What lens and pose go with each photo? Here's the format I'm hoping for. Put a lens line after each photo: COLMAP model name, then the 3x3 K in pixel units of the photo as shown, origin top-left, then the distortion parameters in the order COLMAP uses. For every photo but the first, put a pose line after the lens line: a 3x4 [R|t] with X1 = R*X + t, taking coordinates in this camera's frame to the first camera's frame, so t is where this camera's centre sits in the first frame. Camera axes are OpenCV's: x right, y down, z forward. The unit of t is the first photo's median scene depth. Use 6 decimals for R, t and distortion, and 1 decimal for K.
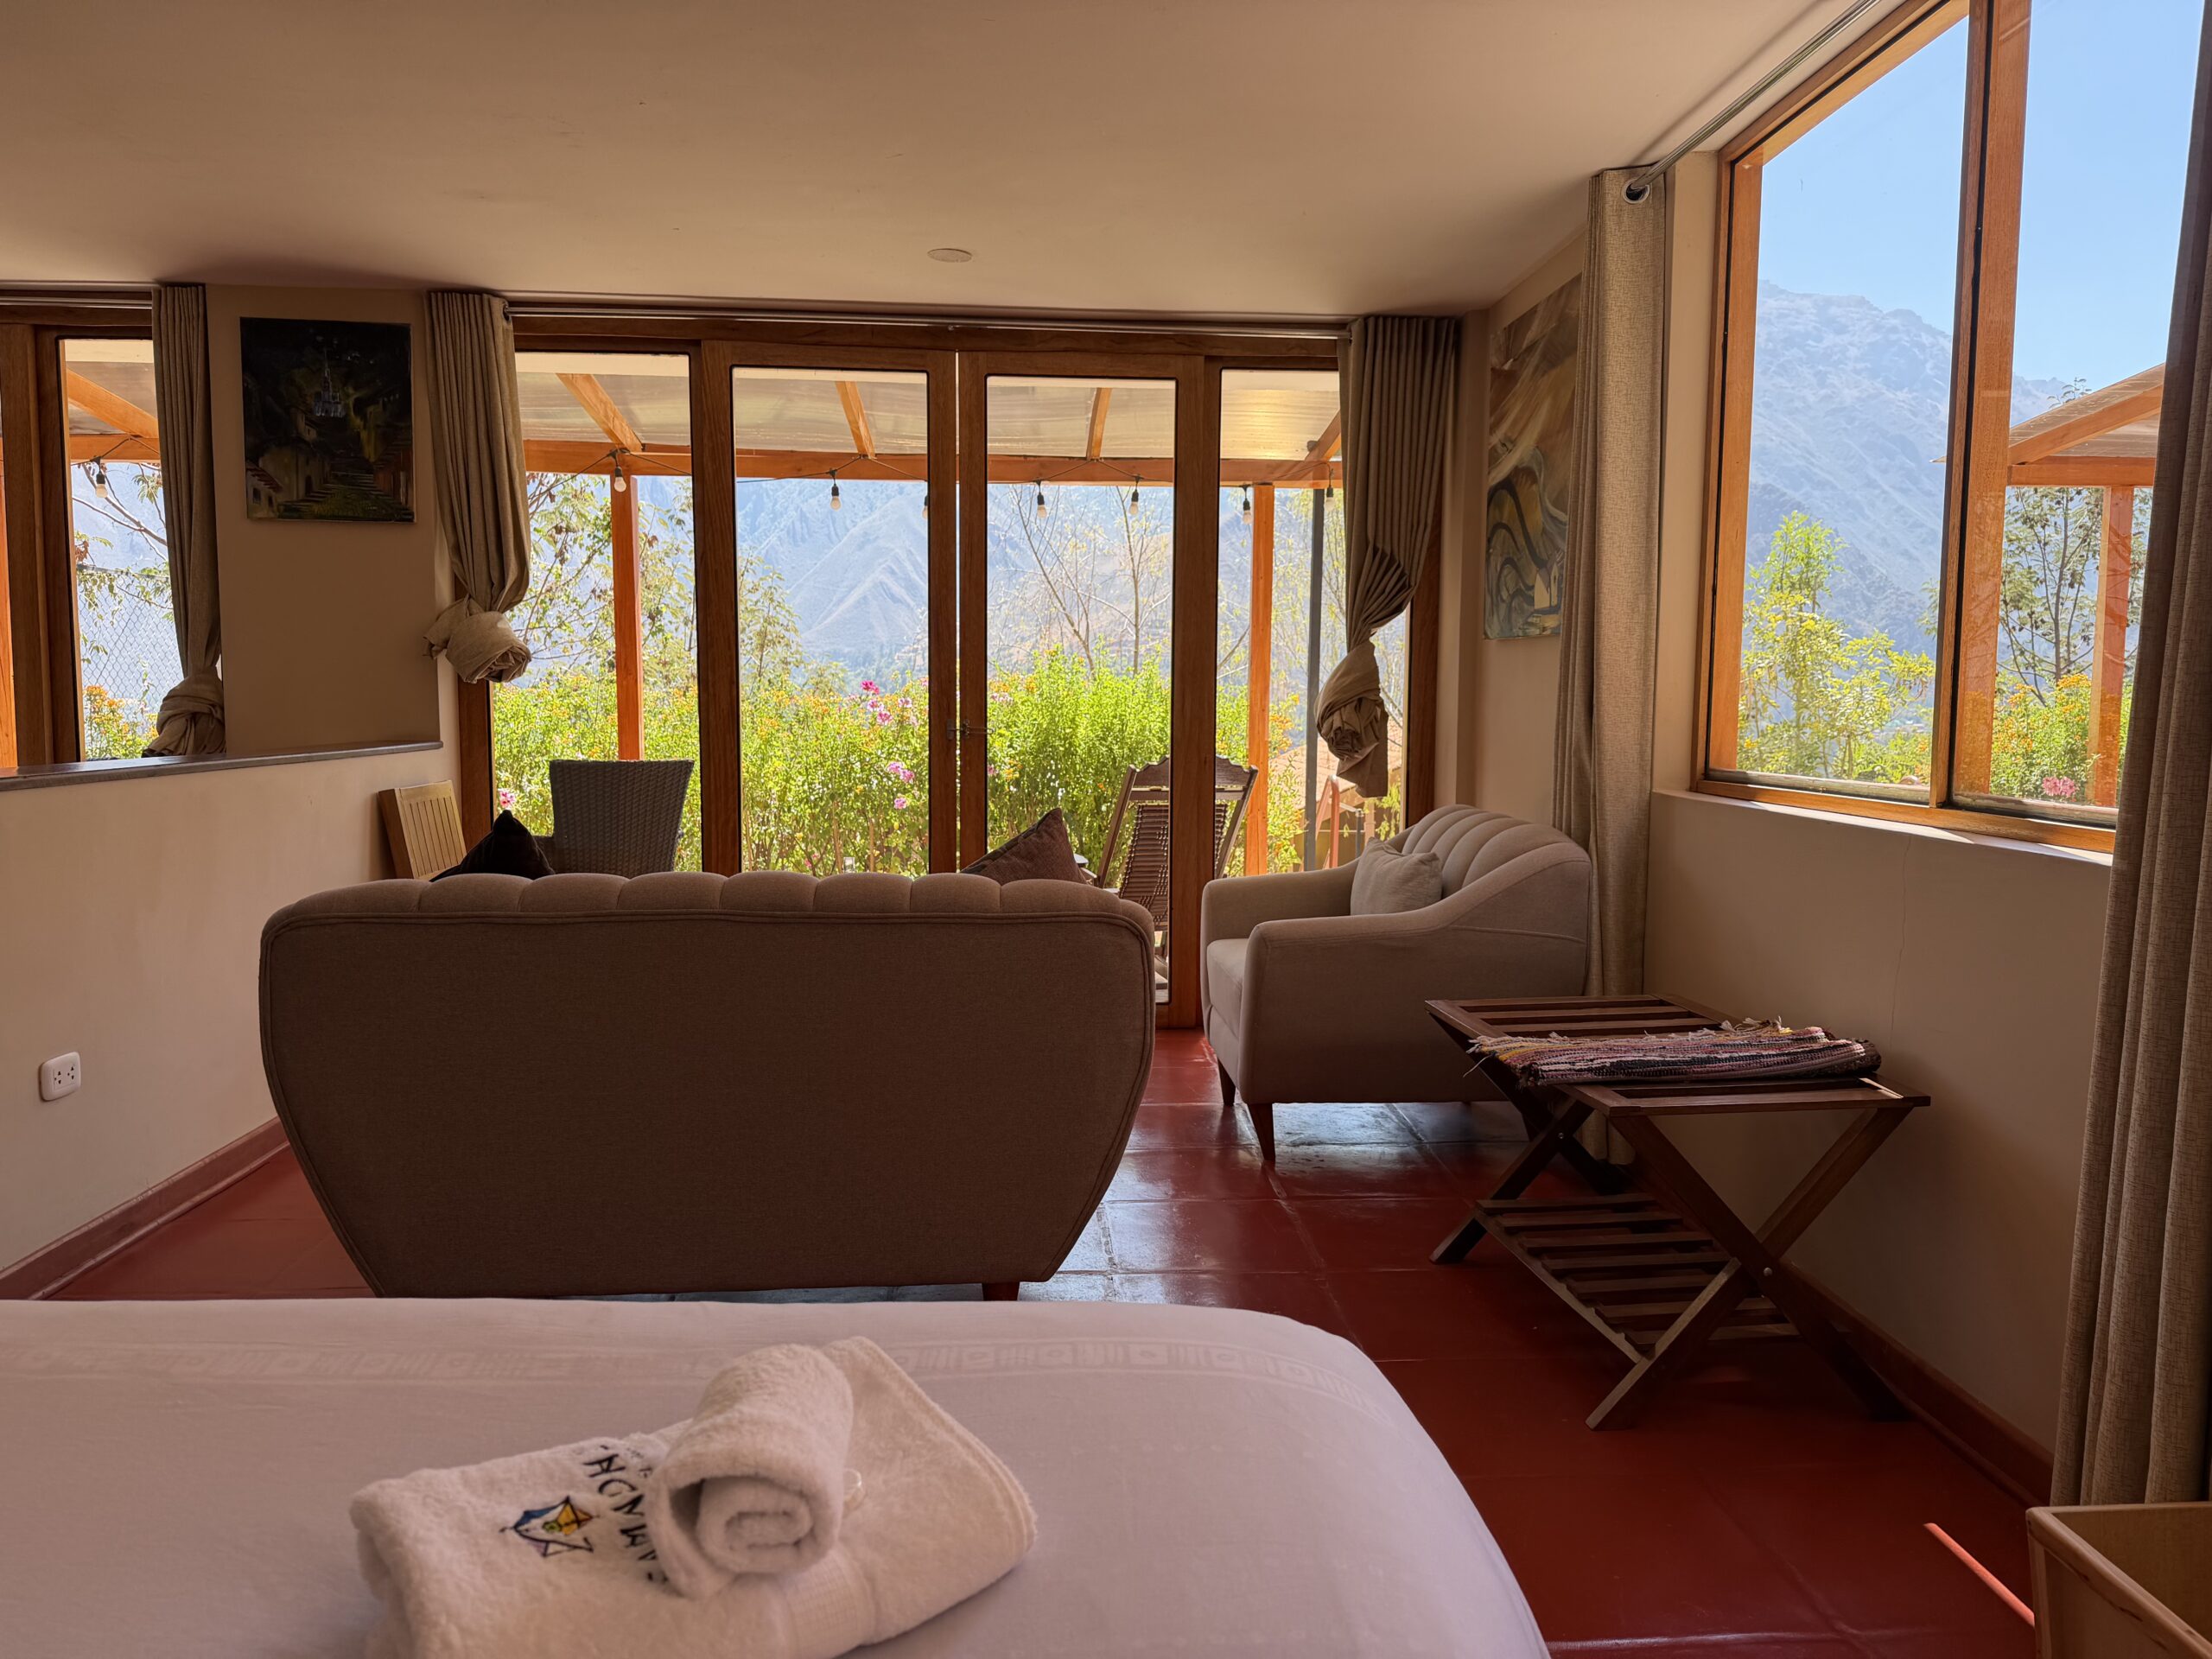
lens RADIAL K [[1581.0, 0, 1100.8], [0, 1581.0, 877.8], [0, 0, 1]] dist [0.001552, -0.000990]
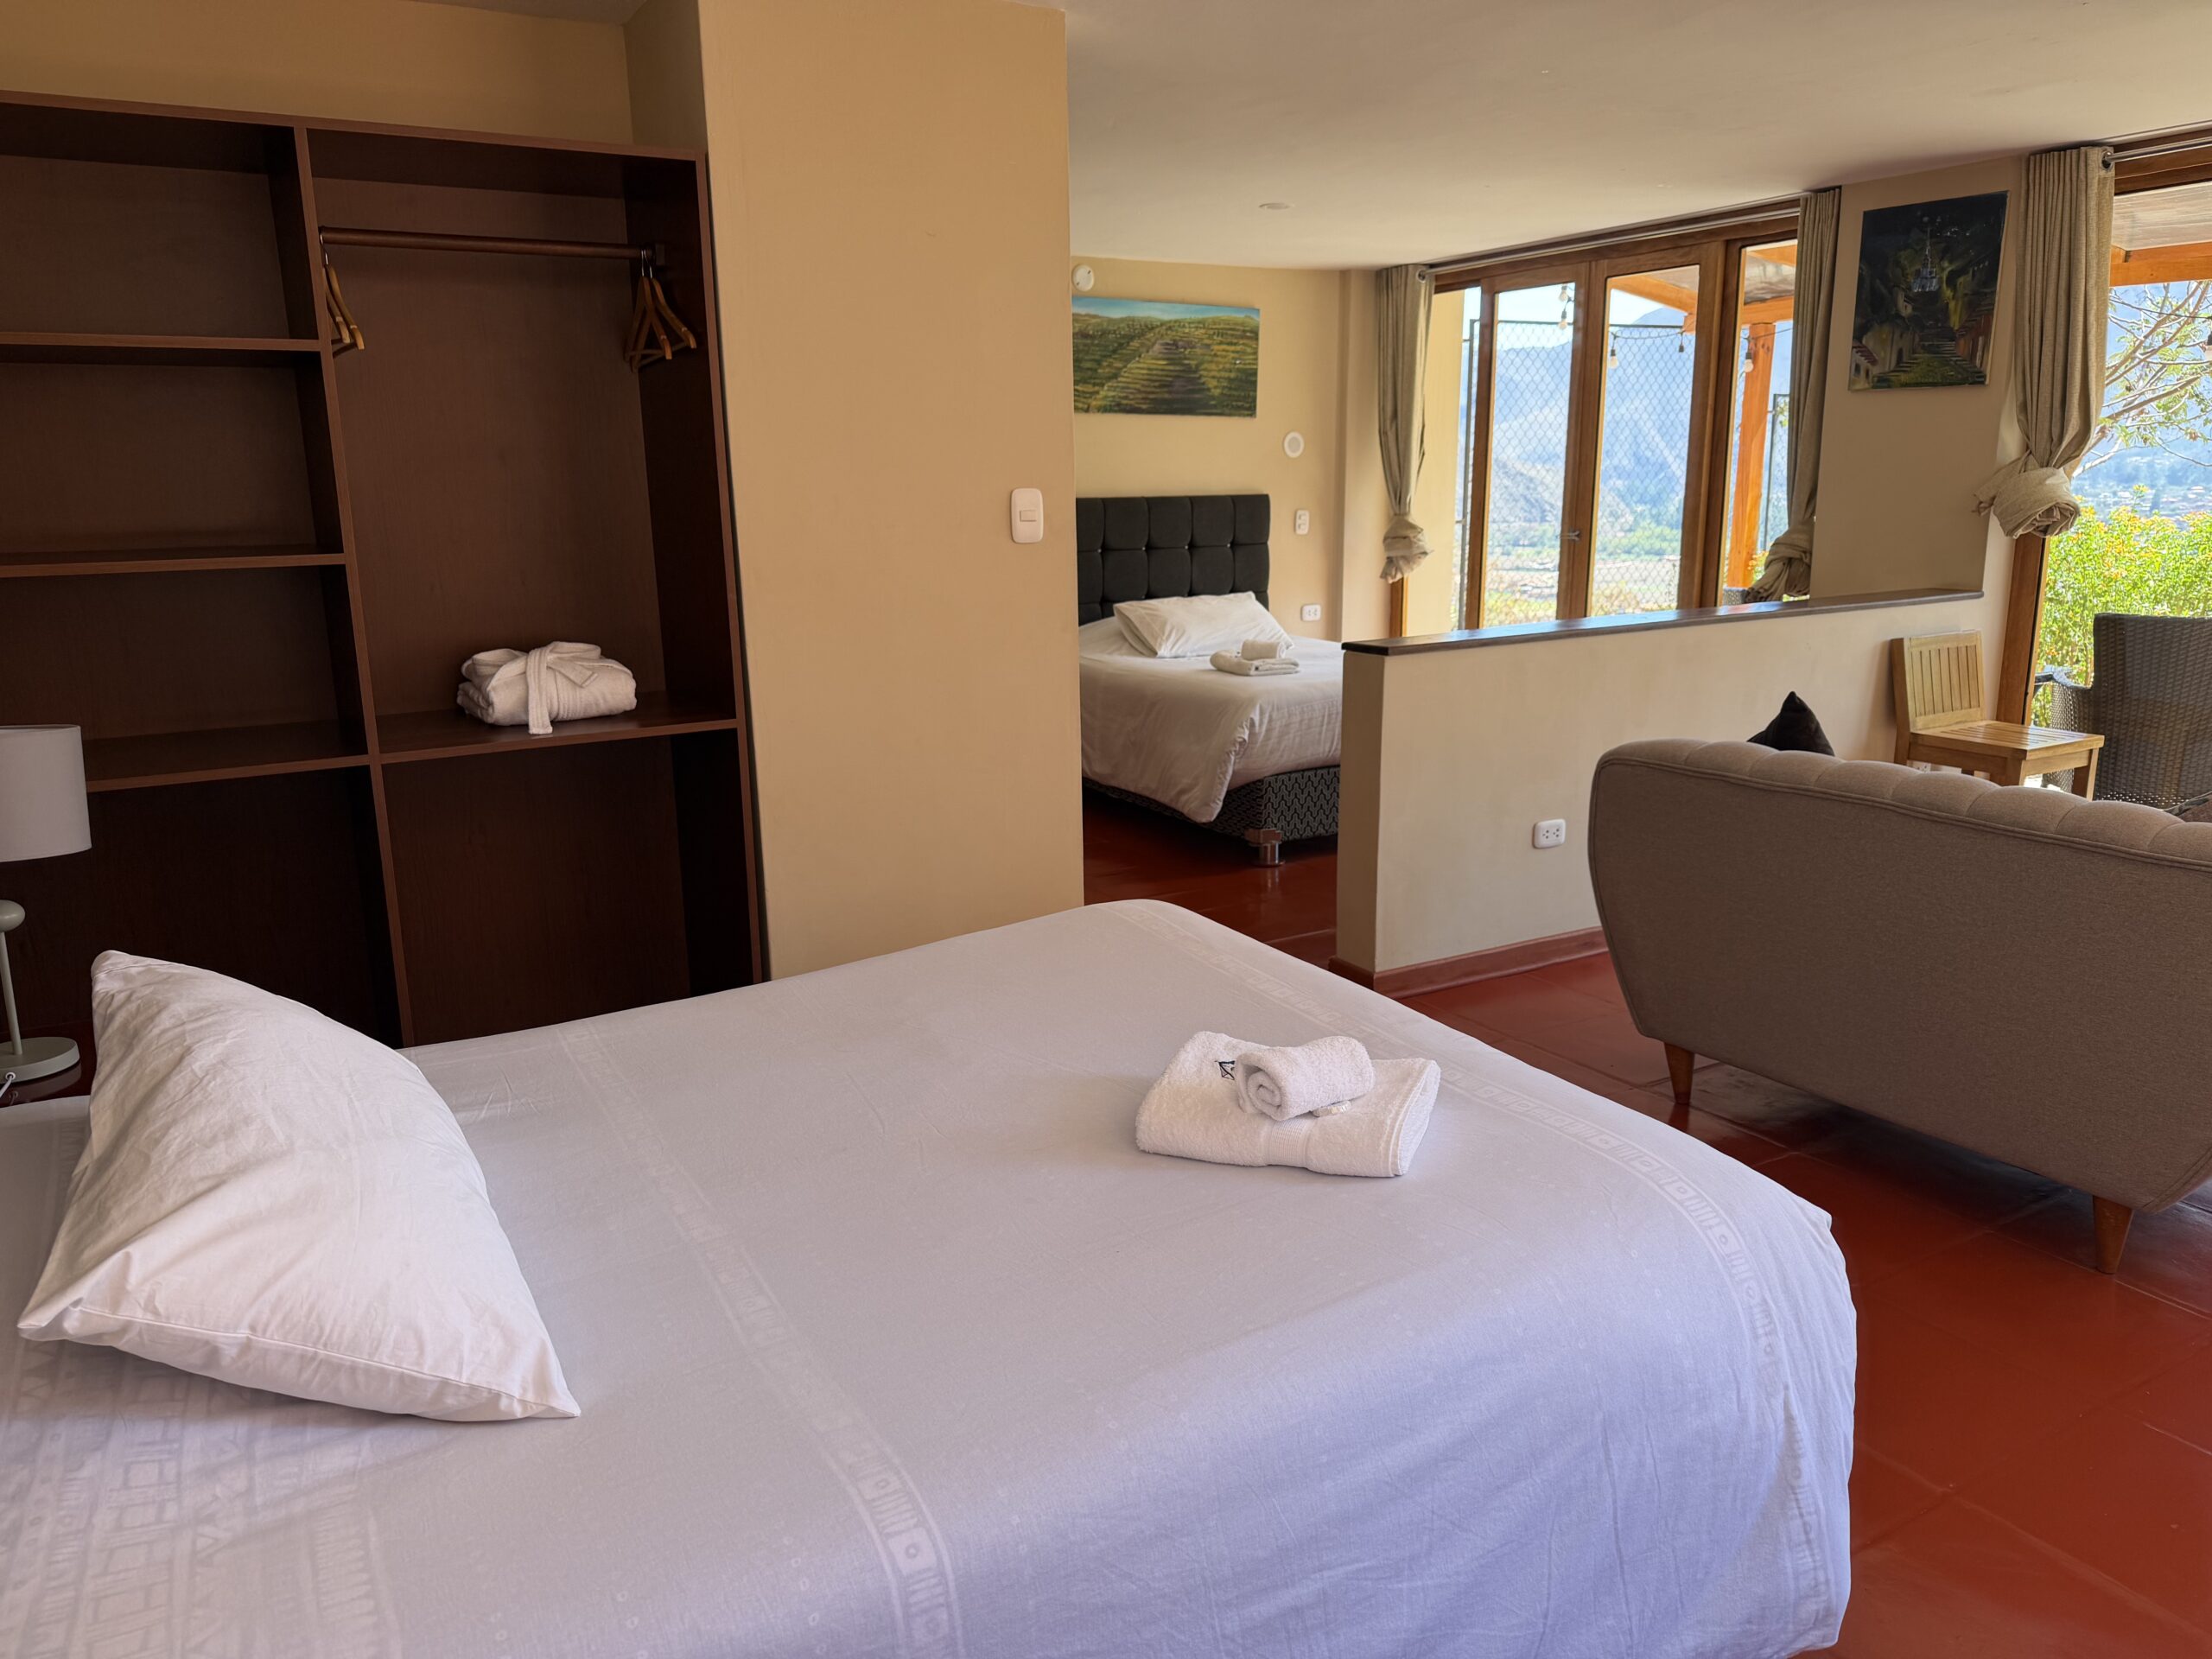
lens RADIAL K [[1582.6, 0, 1106.0], [0, 1582.6, 829.5], [0, 0, 1]] dist [0.154823, -0.002200]
pose [[0.469420, 0.186228, -0.863113, 0.316659], [-0.088568, 0.982506, 0.163819, -0.062616], [0.878522, -0.000455, 0.477702, -0.056968]]
